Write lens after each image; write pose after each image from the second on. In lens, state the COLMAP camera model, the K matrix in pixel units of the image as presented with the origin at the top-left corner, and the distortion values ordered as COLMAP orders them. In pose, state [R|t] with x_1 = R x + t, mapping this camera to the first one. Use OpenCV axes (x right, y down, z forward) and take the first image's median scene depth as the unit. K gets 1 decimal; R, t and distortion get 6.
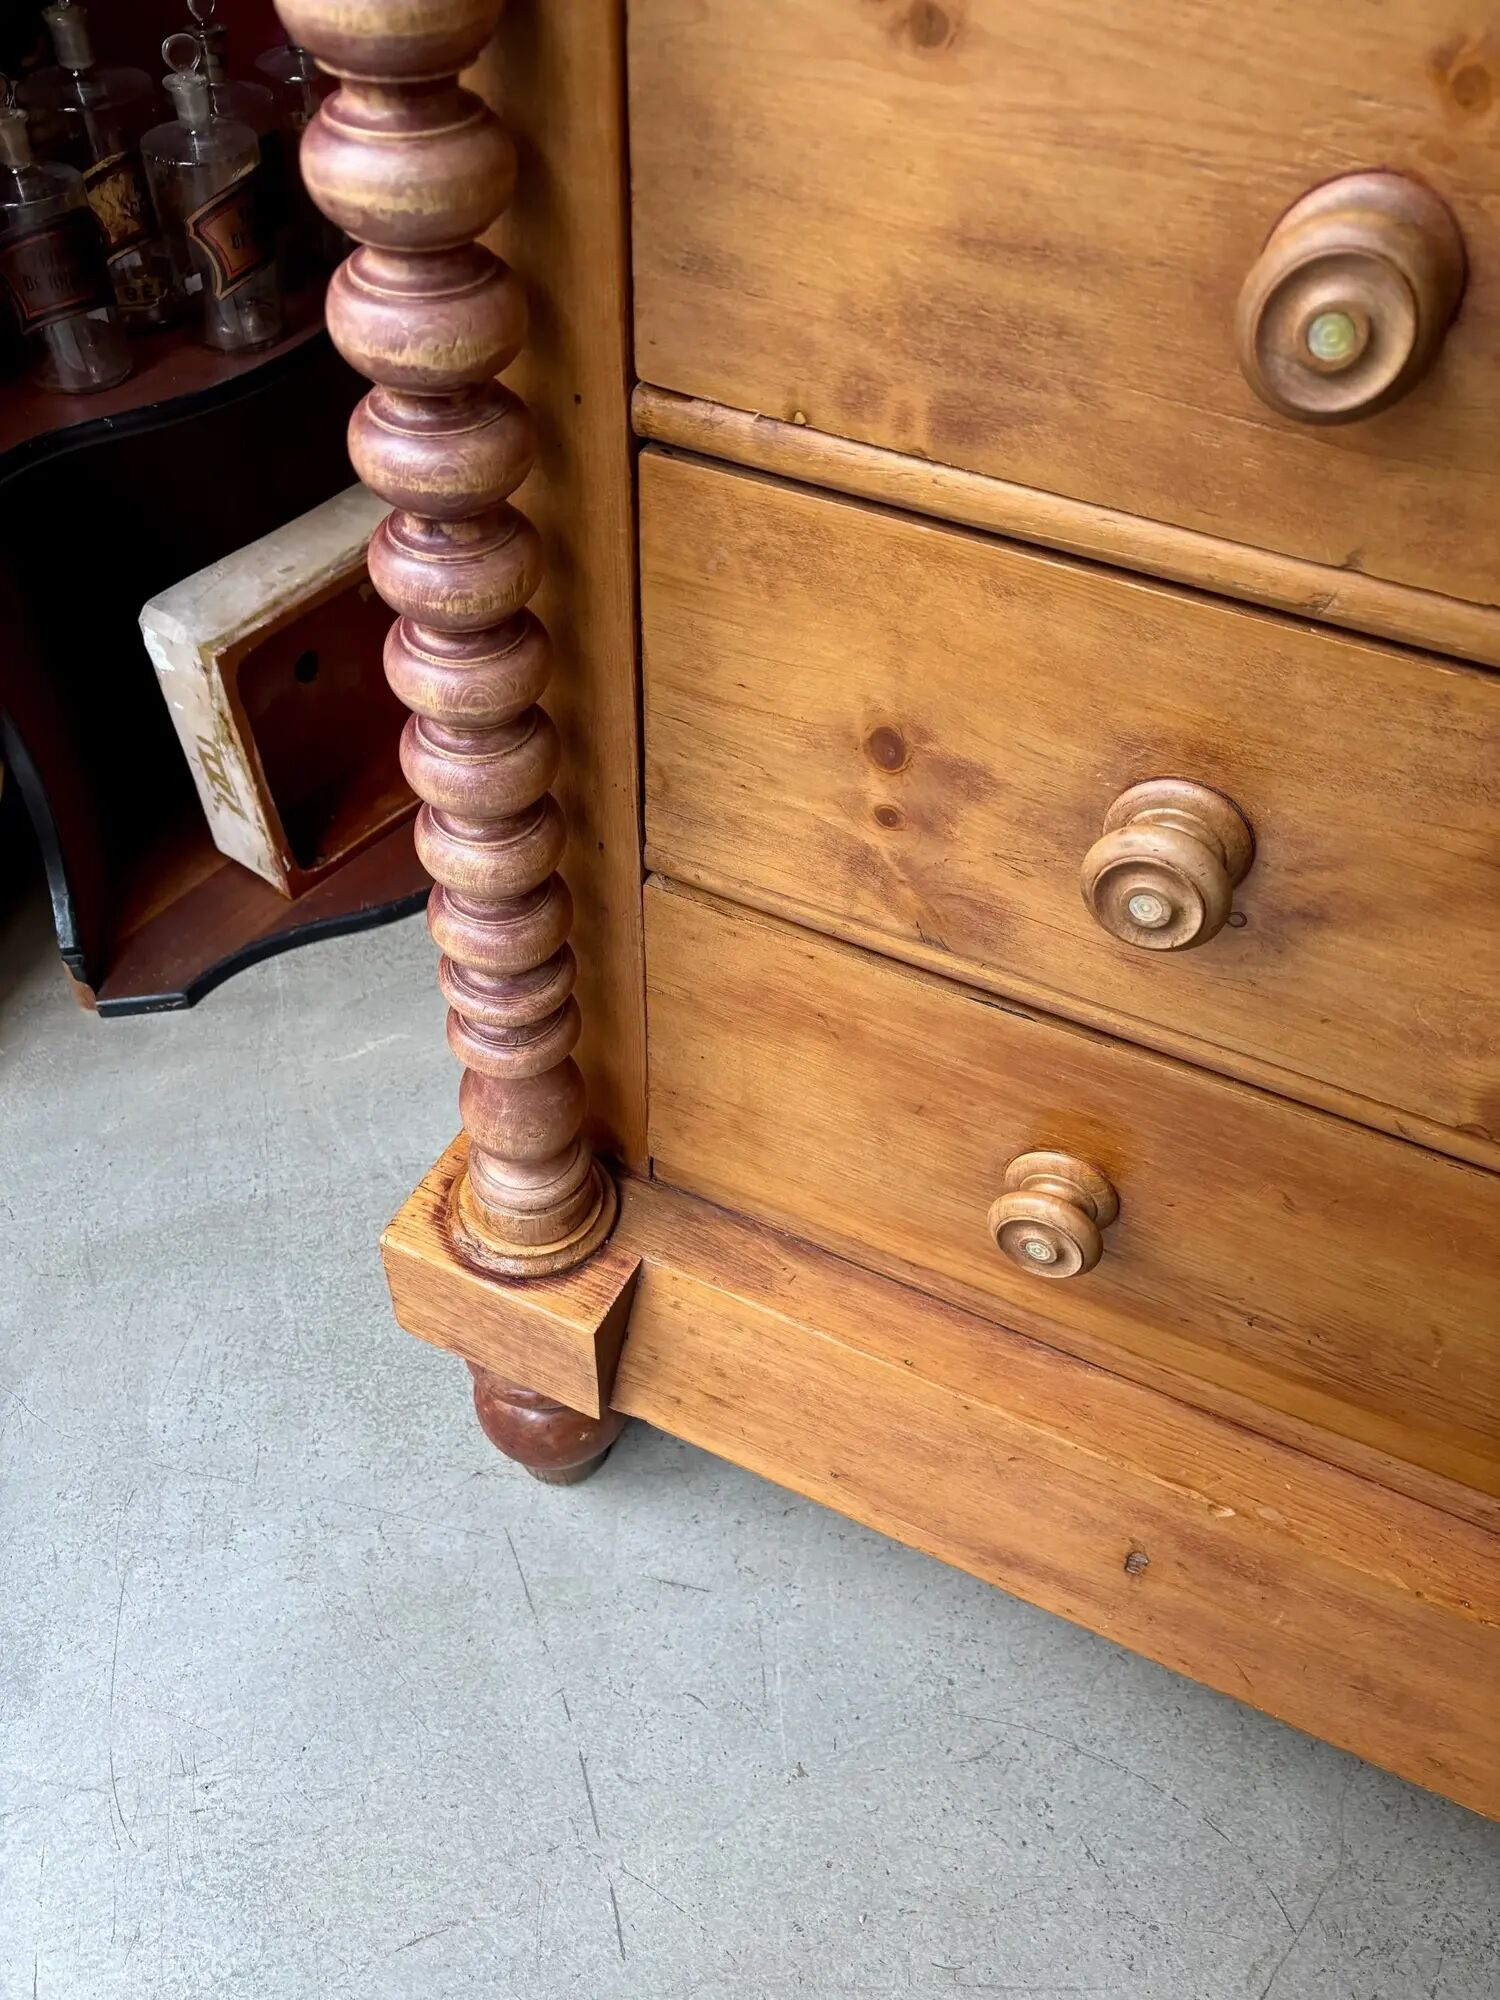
lens RADIAL K [[1522.7, 0, 746.6], [0, 1522.7, 1017.6], [0, 0, 1]] dist [0.035132, -0.042439]
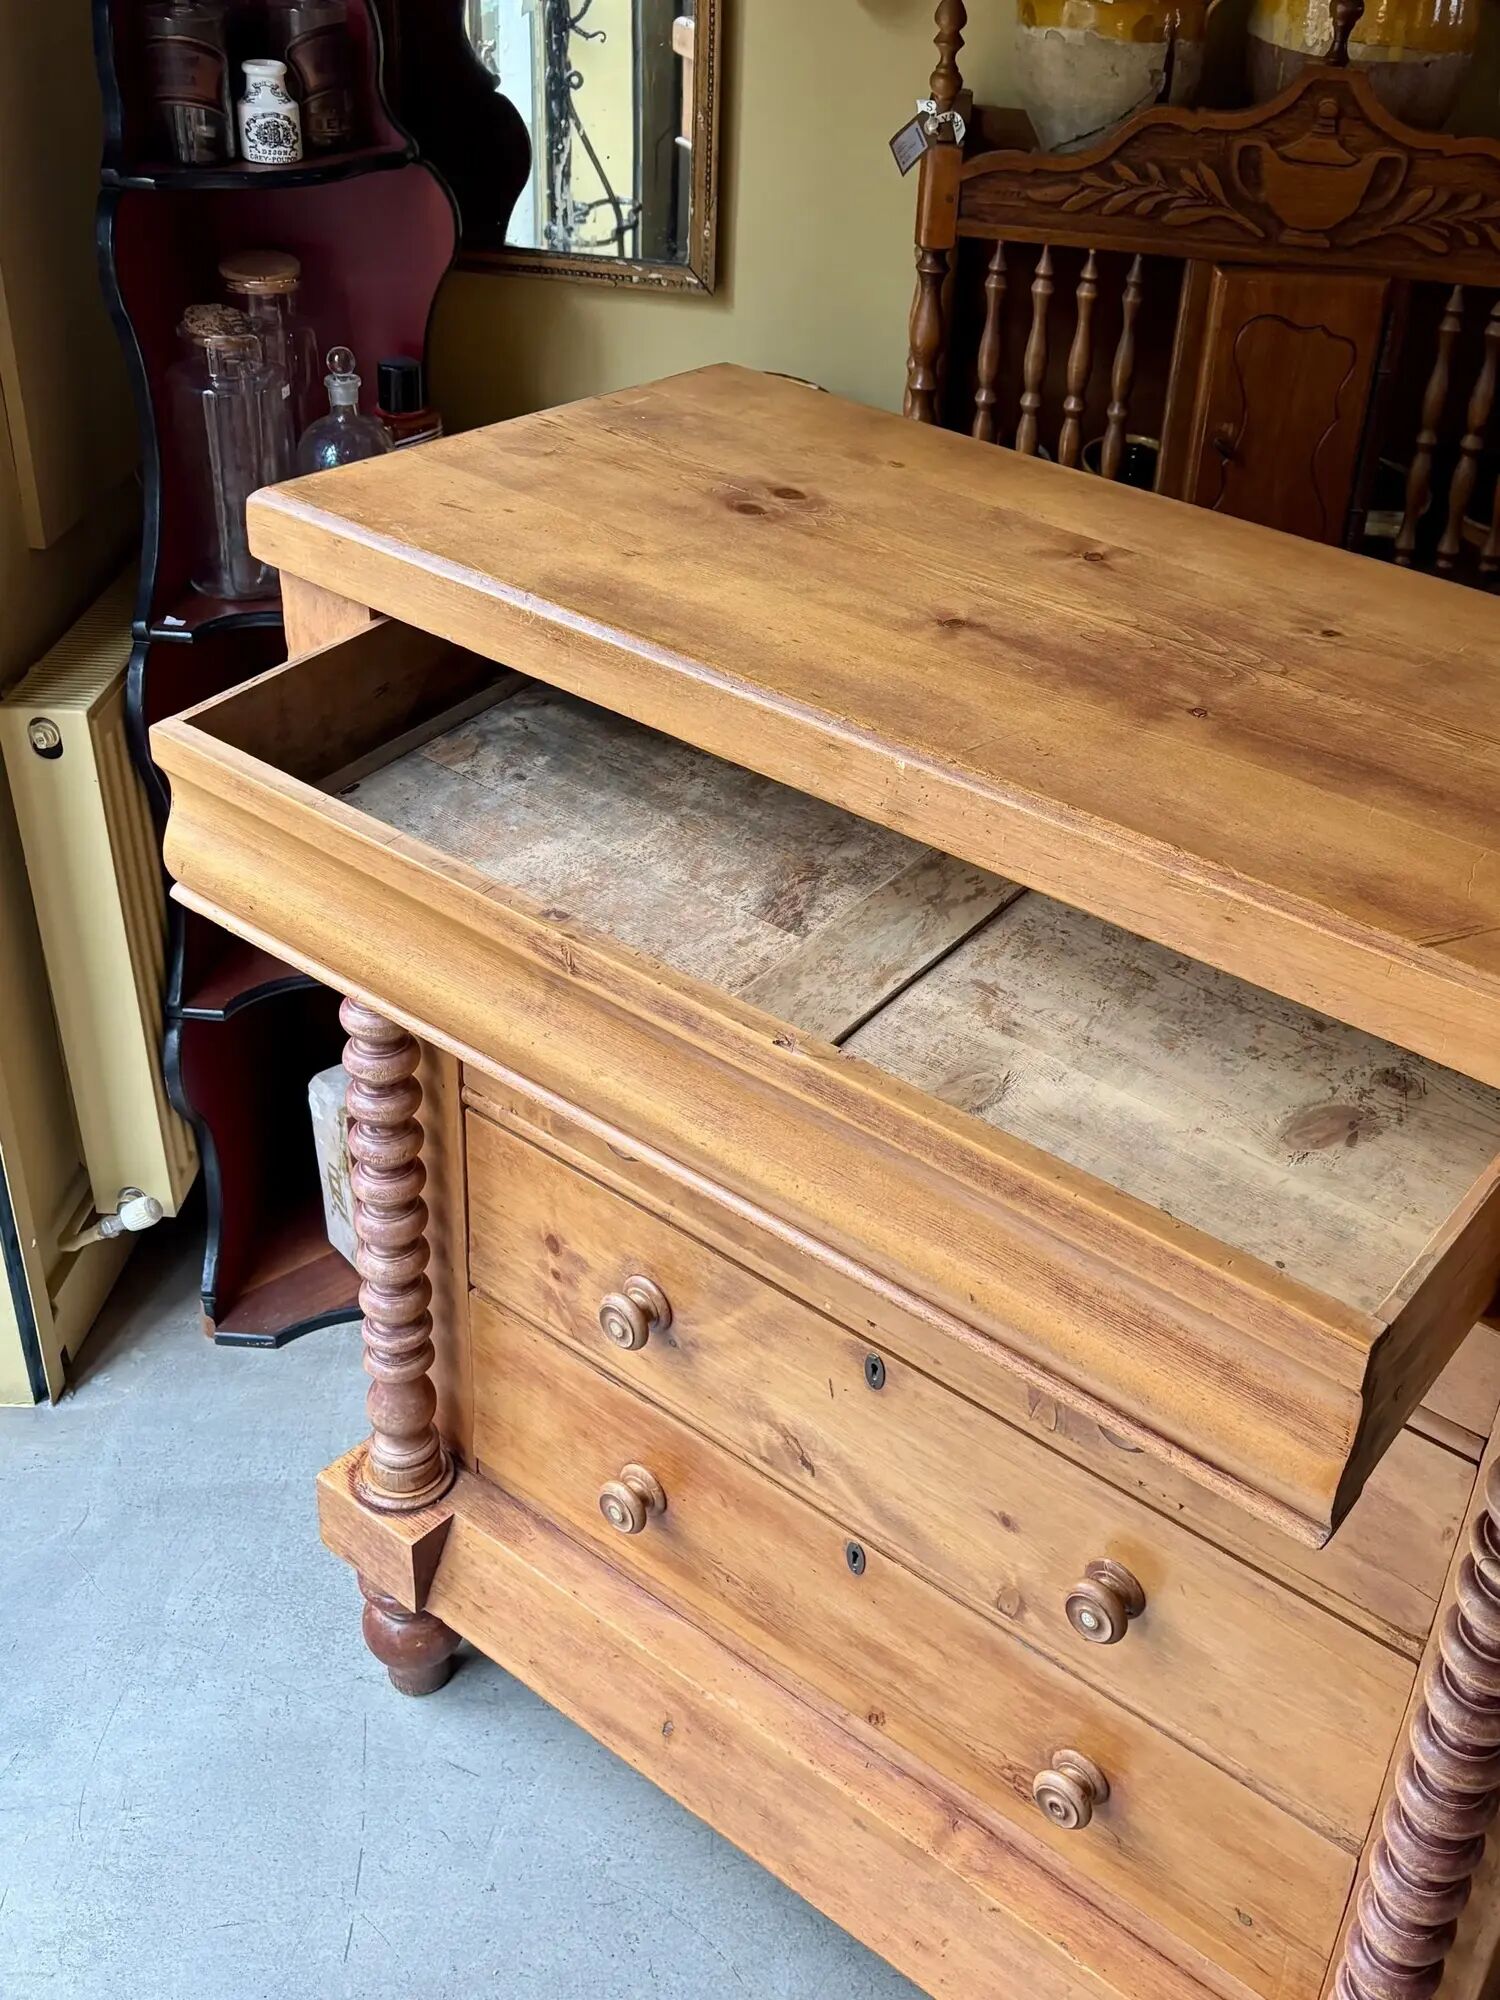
lens RADIAL K [[2056.5, 0, 929.8], [0, 2056.5, 918.2], [0, 0, 1]] dist [0.020967, -0.028080]
pose [[0.980879, 0.138244, -0.136984, 0.885714], [-0.173329, 0.940629, -0.291847, 0.144373], [0.088505, 0.310010, 0.946605, -1.778492]]
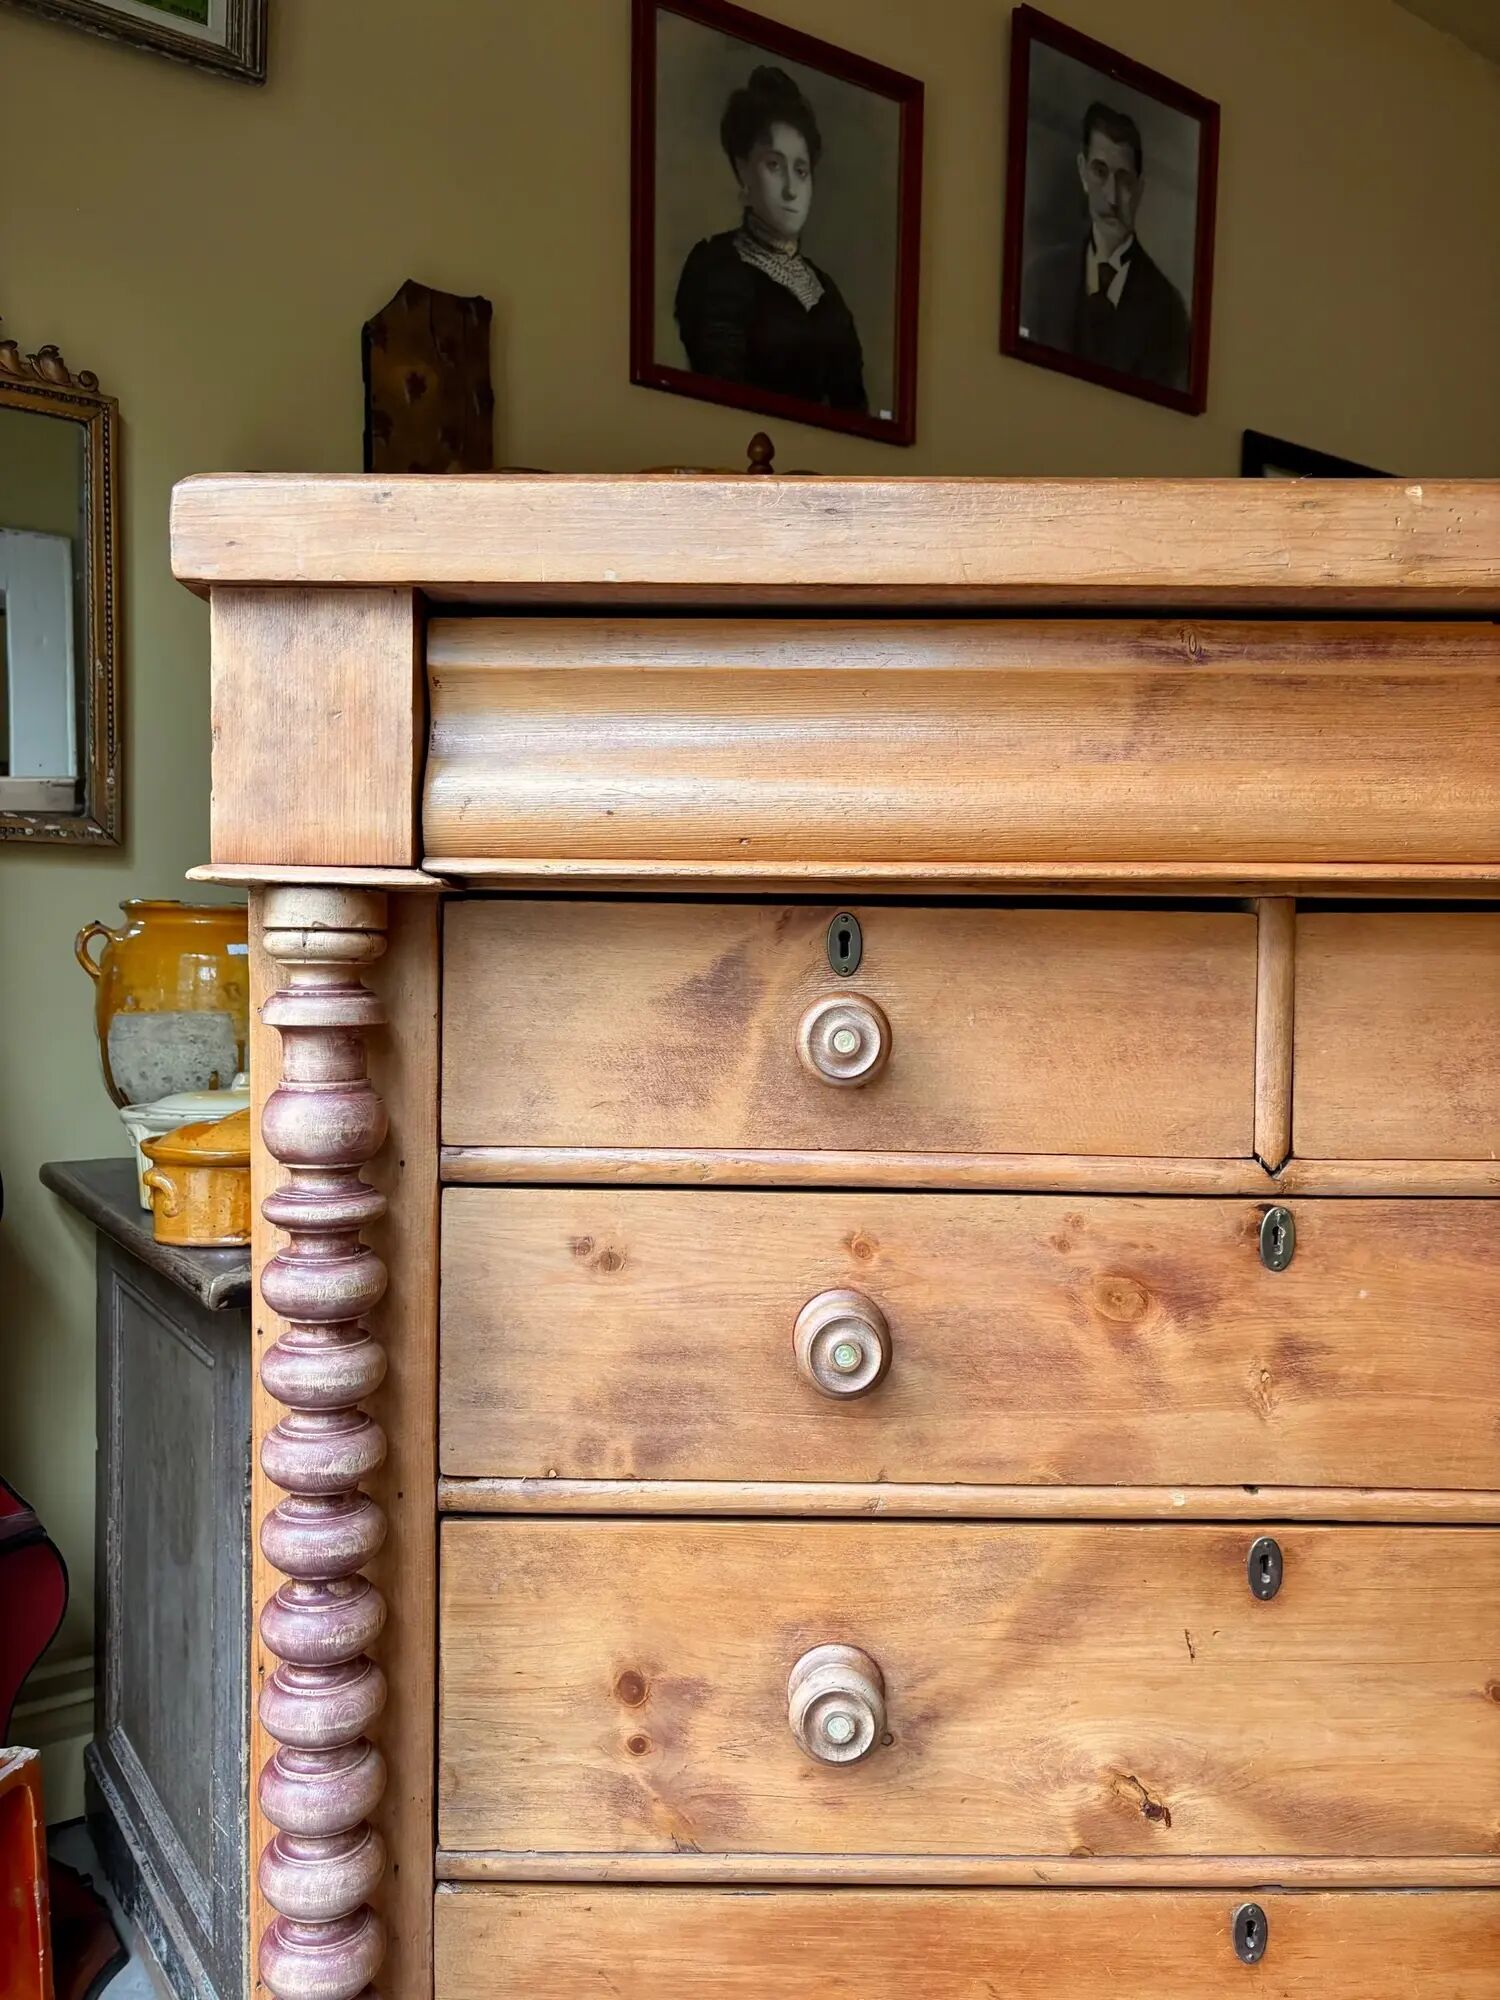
lens RADIAL K [[1522.7, 0, 746.6], [0, 1522.7, 1017.6], [0, 0, 1]] dist [0.035132, -0.042439]
pose [[0.902780, -0.038766, 0.428351, -0.362345], [0.331147, 0.698184, -0.634729, 0.301325], [-0.274462, 0.714868, 0.643144, -0.375342]]
